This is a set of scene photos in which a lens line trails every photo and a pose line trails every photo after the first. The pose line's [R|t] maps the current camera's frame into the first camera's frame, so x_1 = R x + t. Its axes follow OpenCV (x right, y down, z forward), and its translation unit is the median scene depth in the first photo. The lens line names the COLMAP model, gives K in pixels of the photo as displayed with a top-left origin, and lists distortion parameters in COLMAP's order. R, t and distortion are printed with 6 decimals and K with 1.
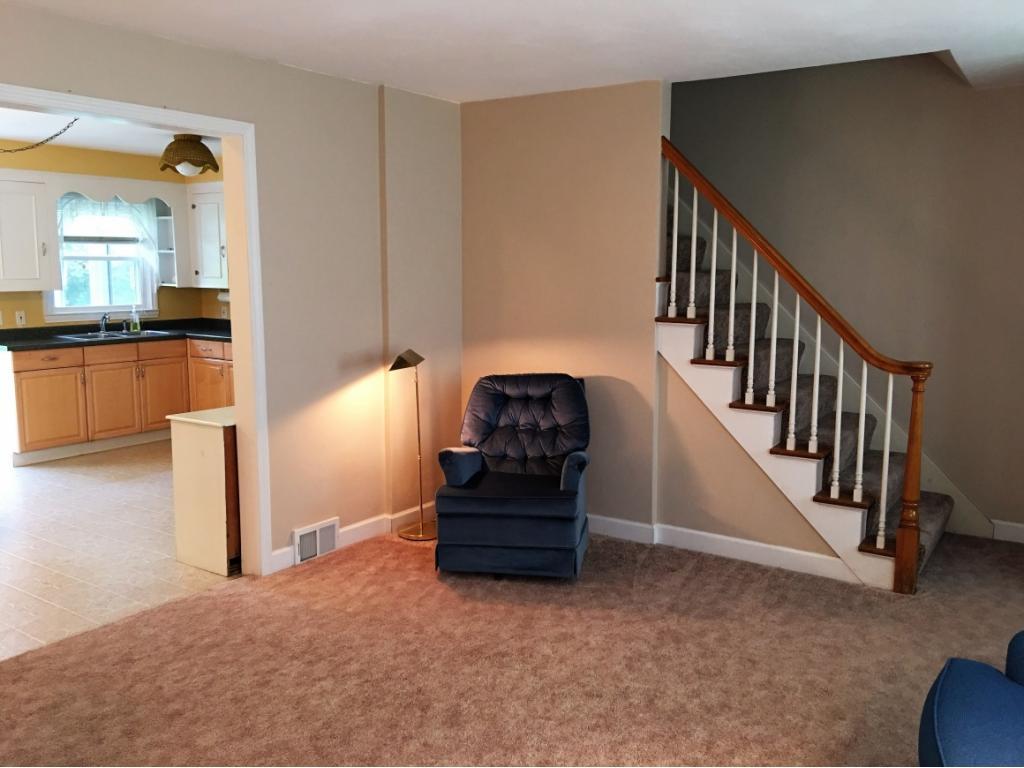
lens RADIAL K [[856.7, 0, 508.6], [0, 856.7, 385.5], [0, 0, 1]] dist [0.046042, -0.076771]
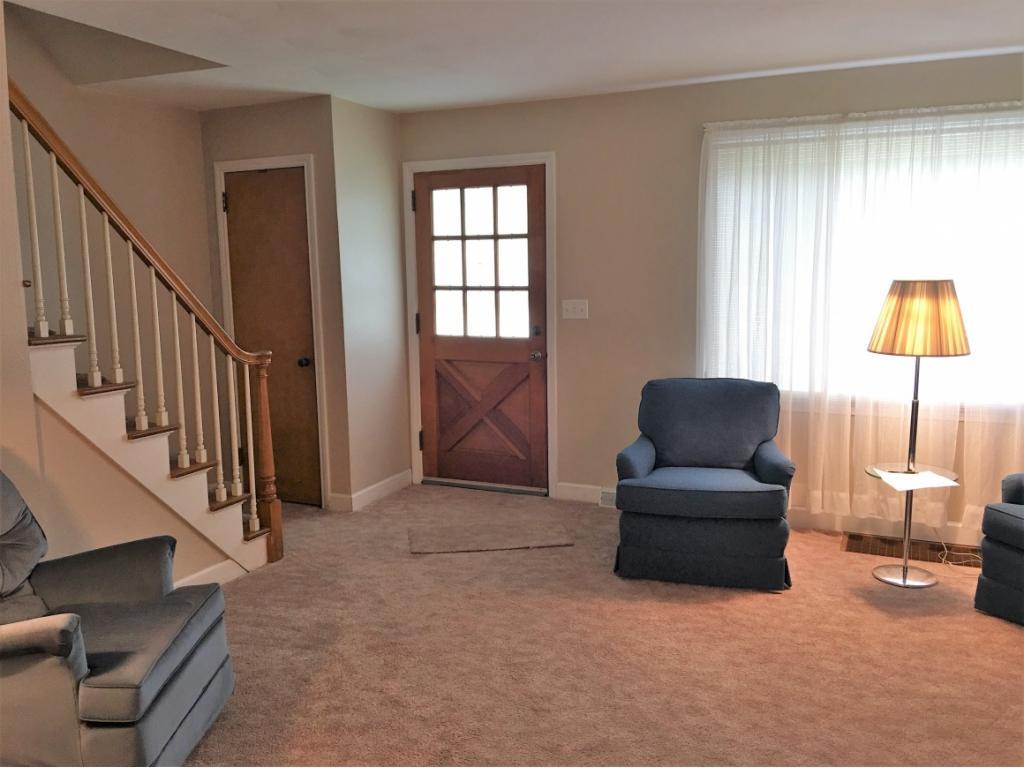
lens RADIAL K [[856.7, 0, 511.5], [0, 856.7, 383.7], [0, 0, 1]] dist [0.046042, -0.076771]
pose [[-0.195524, -0.128427, 0.972254, -0.662942], [0.146669, 0.976409, 0.158471, -0.113520], [-0.969669, 0.173584, -0.172075, 0.883530]]
